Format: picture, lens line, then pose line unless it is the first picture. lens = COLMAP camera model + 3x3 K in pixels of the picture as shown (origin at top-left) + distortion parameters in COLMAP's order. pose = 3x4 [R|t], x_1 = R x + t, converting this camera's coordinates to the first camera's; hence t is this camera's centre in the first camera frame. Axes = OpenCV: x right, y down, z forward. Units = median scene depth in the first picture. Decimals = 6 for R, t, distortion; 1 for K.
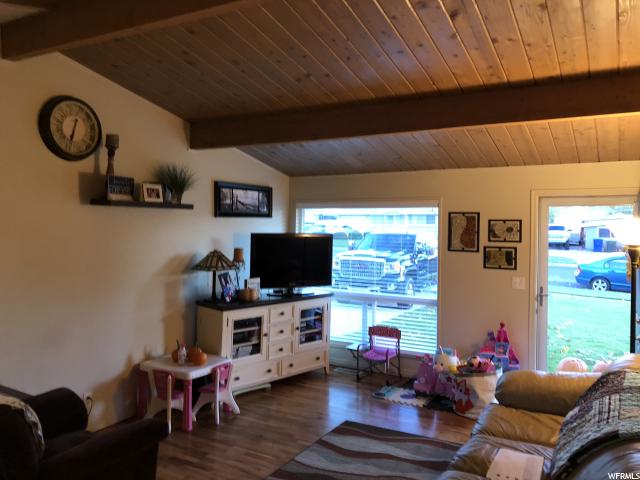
lens RADIAL K [[521.1, 0, 321.9], [0, 521.1, 234.4], [0, 0, 1]] dist [0.025764, -0.044258]
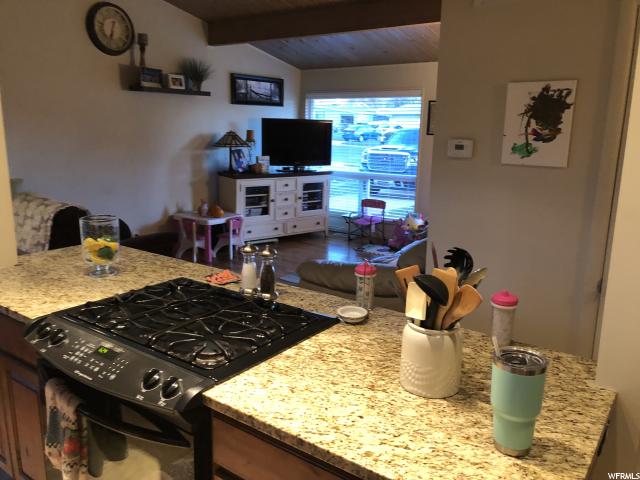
lens RADIAL K [[521.1, 0, 321.6], [0, 521.1, 243.3], [0, 0, 1]] dist [0.025764, -0.044258]
pose [[0.993708, 0.031114, -0.107596, 0.152230], [-0.009029, 0.979767, 0.199938, 0.041740], [0.111640, -0.197708, 0.973883, -0.239286]]
